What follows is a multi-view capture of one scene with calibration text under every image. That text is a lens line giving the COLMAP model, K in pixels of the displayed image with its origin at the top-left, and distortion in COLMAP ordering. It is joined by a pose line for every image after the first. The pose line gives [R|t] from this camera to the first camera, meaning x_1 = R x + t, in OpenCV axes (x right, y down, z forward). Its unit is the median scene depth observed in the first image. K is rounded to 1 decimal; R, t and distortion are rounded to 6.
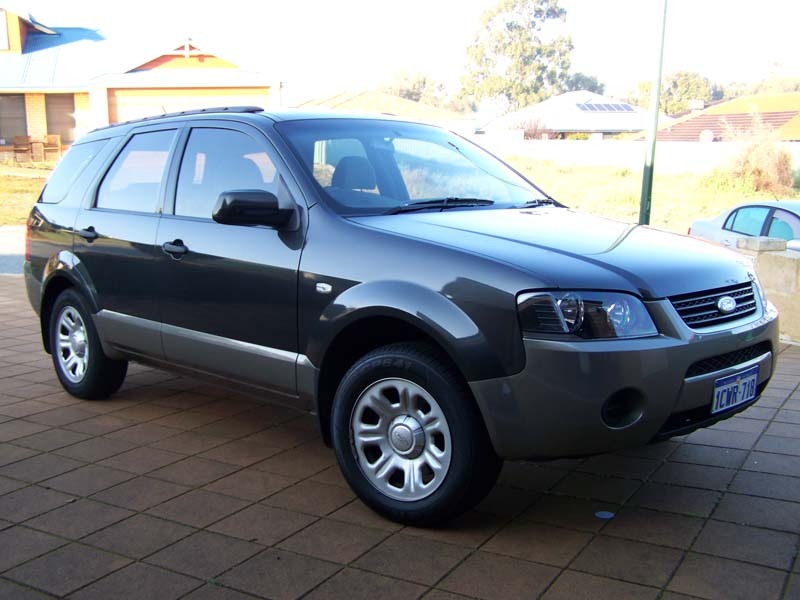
lens RADIAL K [[905.9, 0, 396.4], [0, 905.9, 302.1], [0, 0, 1]] dist [-0.065894, 0.000000]
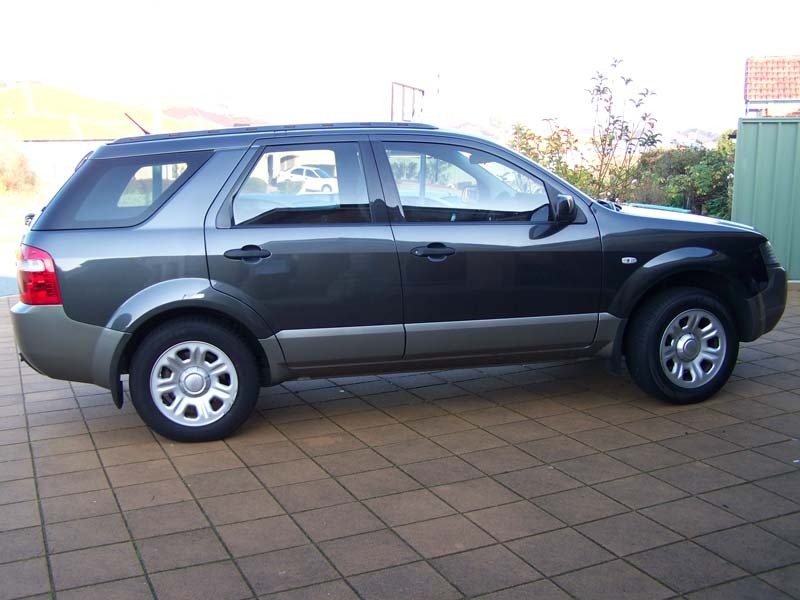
lens RADIAL K [[905.9, 0, 396.3], [0, 905.9, 297.8], [0, 0, 1]] dist [-0.065894, 0.000000]
pose [[0.562262, -0.136967, 0.815538, -1.401549], [0.138089, 0.987893, 0.070709, -0.104650], [-0.815348, 0.072859, 0.574368, 0.479535]]
